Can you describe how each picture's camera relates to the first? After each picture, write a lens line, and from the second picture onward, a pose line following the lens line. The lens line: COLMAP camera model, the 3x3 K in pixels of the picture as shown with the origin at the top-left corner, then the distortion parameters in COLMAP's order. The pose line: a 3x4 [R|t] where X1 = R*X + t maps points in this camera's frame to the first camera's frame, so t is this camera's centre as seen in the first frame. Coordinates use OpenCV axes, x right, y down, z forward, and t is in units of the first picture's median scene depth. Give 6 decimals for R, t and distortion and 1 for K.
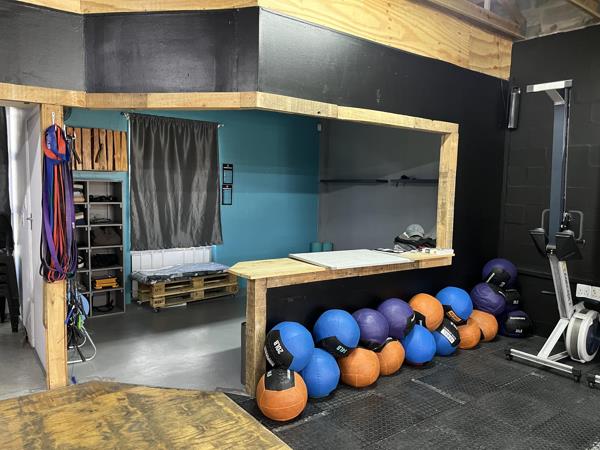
lens RADIAL K [[456.9, 0, 300.0], [0, 456.9, 225.0], [0, 0, 1]] dist [0.005893, 0.194886]
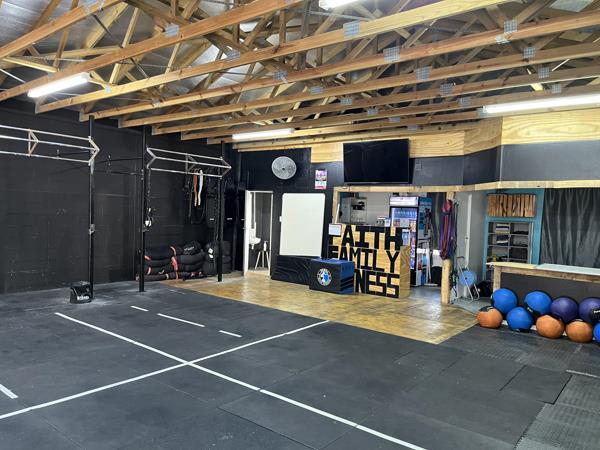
lens RADIAL K [[456.9, 0, 300.0], [0, 456.9, 225.0], [0, 0, 1]] dist [0.005893, 0.194886]
pose [[0.248826, 0.017429, -0.968391, 1.163858], [-0.117036, 0.993053, -0.012200, 0.039032], [0.961451, 0.116372, 0.249137, -0.298799]]
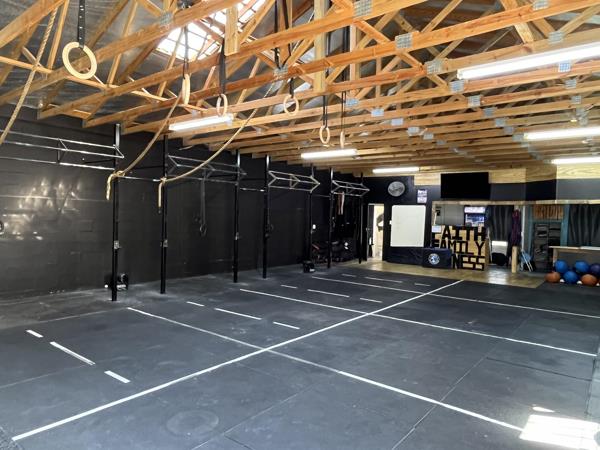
lens RADIAL K [[456.9, 0, 300.0], [0, 456.9, 225.0], [0, 0, 1]] dist [0.005893, 0.194886]
pose [[0.295343, 0.009790, -0.955341, 1.934922], [-0.103924, 0.994343, -0.021939, 0.149811], [0.949722, 0.105763, 0.294690, -1.405370]]
